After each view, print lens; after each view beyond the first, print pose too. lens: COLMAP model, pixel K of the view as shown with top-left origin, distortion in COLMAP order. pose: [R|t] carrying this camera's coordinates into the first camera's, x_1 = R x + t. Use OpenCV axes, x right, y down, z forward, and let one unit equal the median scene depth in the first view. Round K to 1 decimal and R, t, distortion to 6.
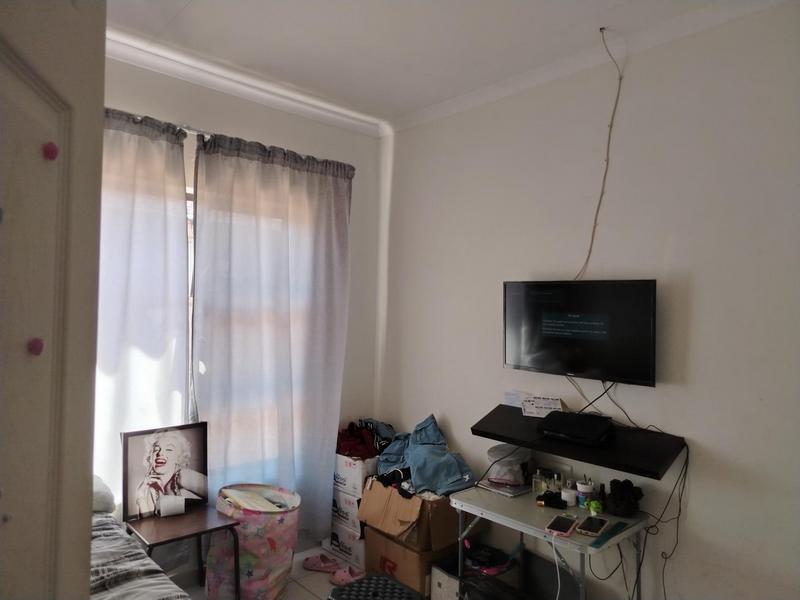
lens RADIAL K [[566.4, 0, 424.5], [0, 566.4, 314.2], [0, 0, 1]] dist [0.029491, -0.014804]
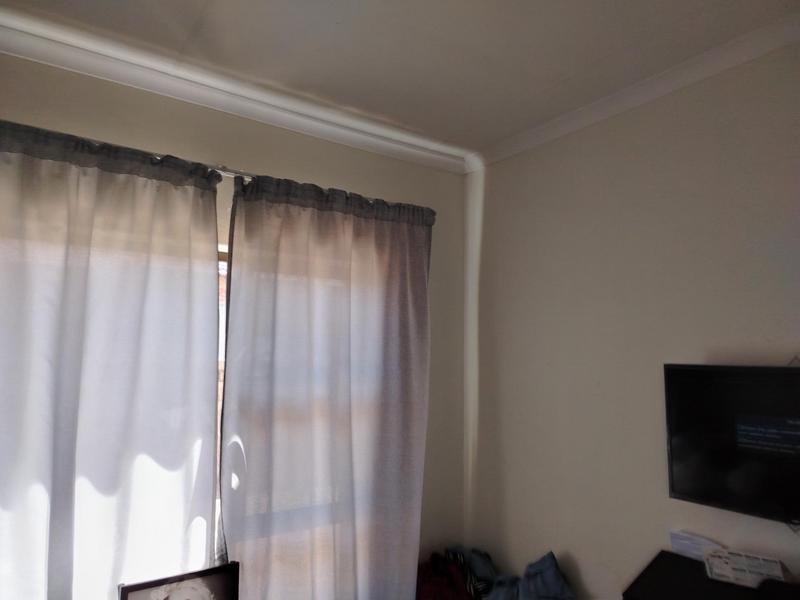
lens RADIAL K [[566.4, 0, 397.9], [0, 566.4, 300.7], [0, 0, 1]] dist [0.029491, -0.014804]
pose [[0.984973, -0.023704, -0.171073, -0.050245], [0.003955, 0.993373, -0.114868, -0.055391], [0.172662, 0.112465, 0.978539, 0.282913]]
